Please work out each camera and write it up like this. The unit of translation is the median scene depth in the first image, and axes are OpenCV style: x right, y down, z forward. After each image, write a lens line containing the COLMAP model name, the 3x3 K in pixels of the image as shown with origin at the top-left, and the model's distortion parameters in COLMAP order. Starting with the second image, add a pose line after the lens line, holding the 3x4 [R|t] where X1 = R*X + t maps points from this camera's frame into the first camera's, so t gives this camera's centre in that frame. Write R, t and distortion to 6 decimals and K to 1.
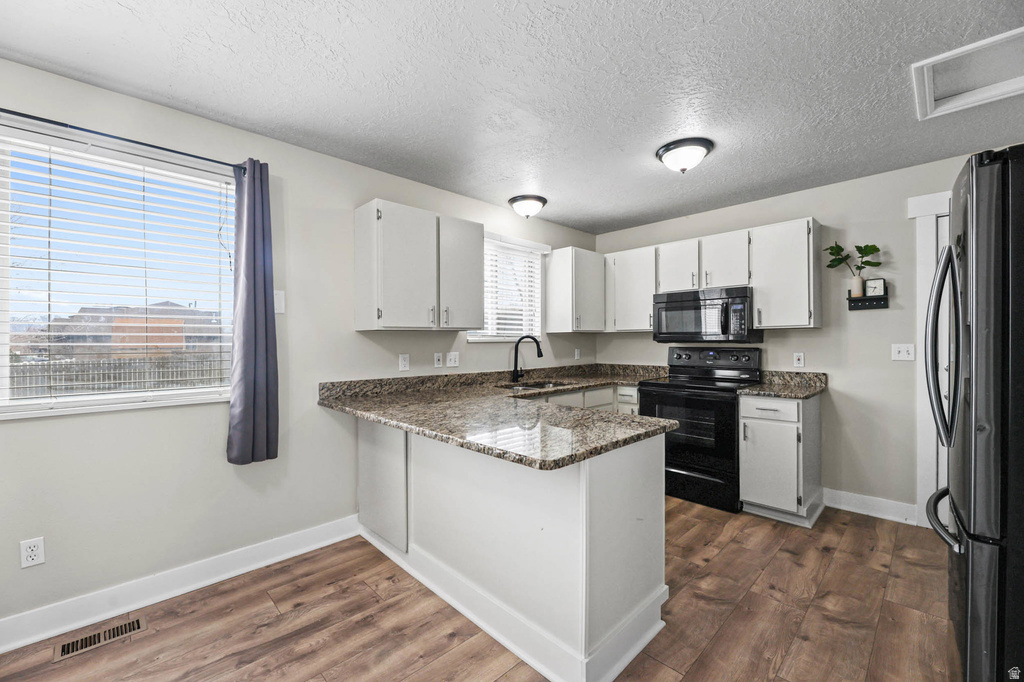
lens RADIAL K [[417.3, 0, 503.1], [0, 417.3, 338.7], [0, 0, 1]] dist [0.006407, -0.002329]
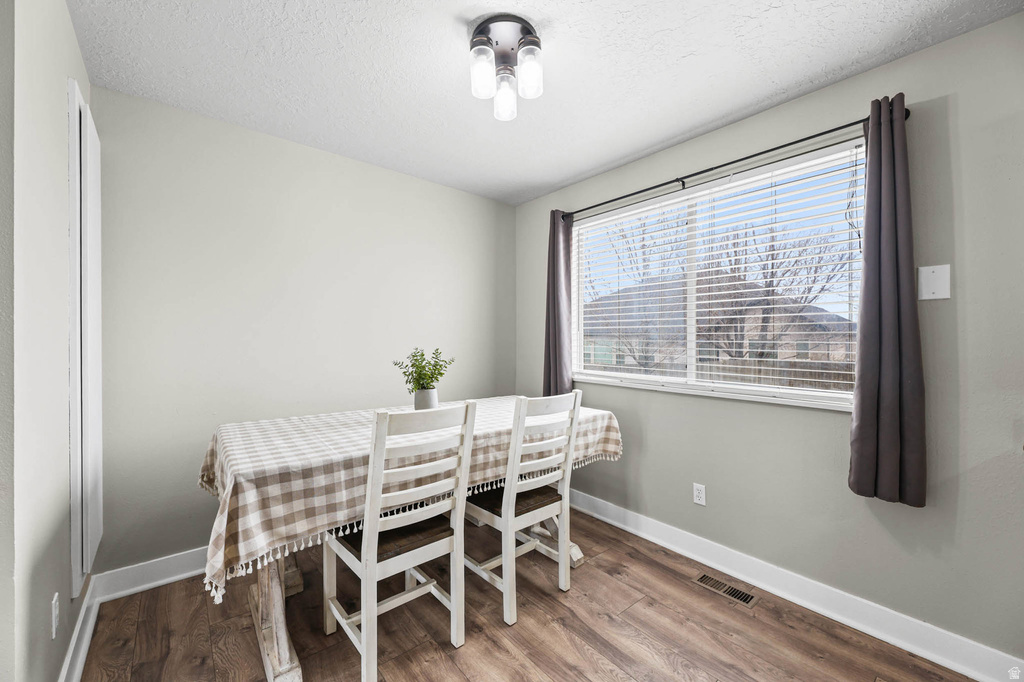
lens RADIAL K [[417.3, 0, 521.3], [0, 417.3, 341.7], [0, 0, 1]] dist [0.006407, -0.002329]
pose [[-0.064043, 0.004999, -0.997935, 0.149943], [-0.002761, 0.999983, 0.005186, 0.005660], [0.997943, 0.003088, -0.064028, 0.292069]]
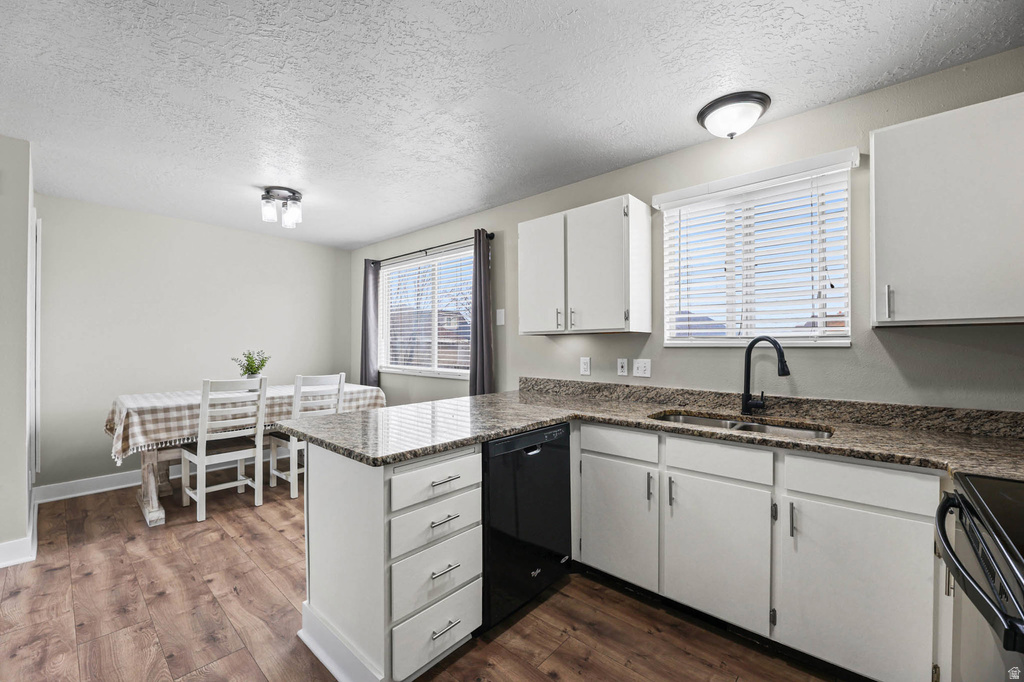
lens RADIAL K [[417.3, 0, 515.3], [0, 417.3, 342.0], [0, 0, 1]] dist [0.006407, -0.002329]
pose [[0.078487, -0.004625, -0.996904, 0.717314], [0.001912, 0.999988, -0.004489, 0.002885], [0.996913, -0.001554, 0.078495, 0.742532]]
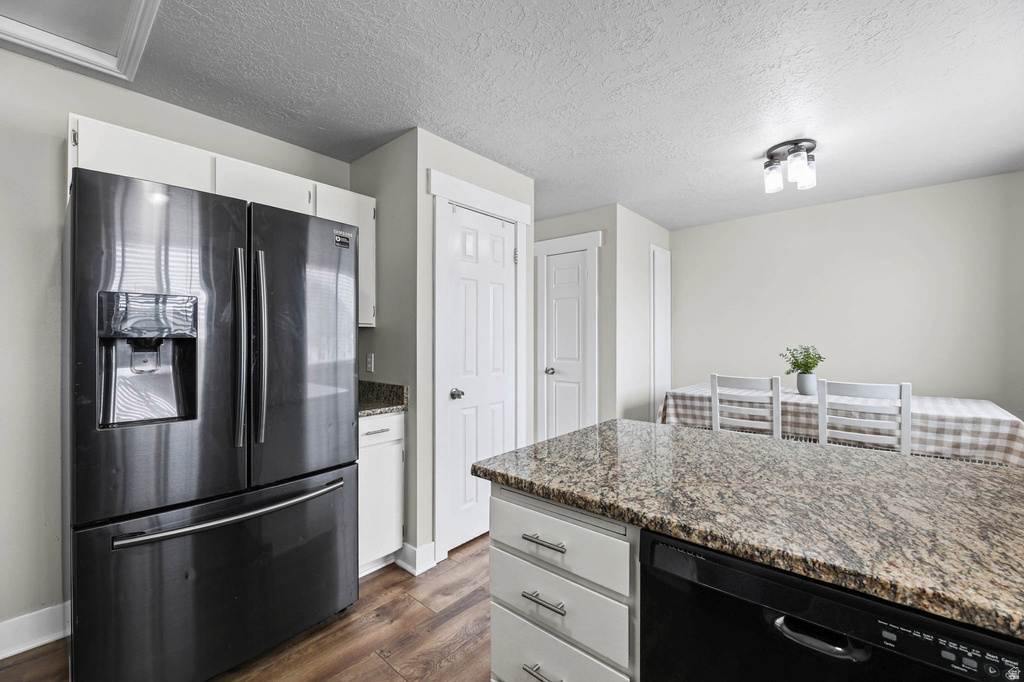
lens RADIAL K [[417.3, 0, 511.5], [0, 417.3, 341.8], [0, 0, 1]] dist [0.006407, -0.002329]
pose [[-0.995529, 0.004475, -0.094347, 0.259149], [0.004614, 0.999989, -0.001250, 0.008662], [0.094340, -0.001679, -0.995539, 1.026875]]
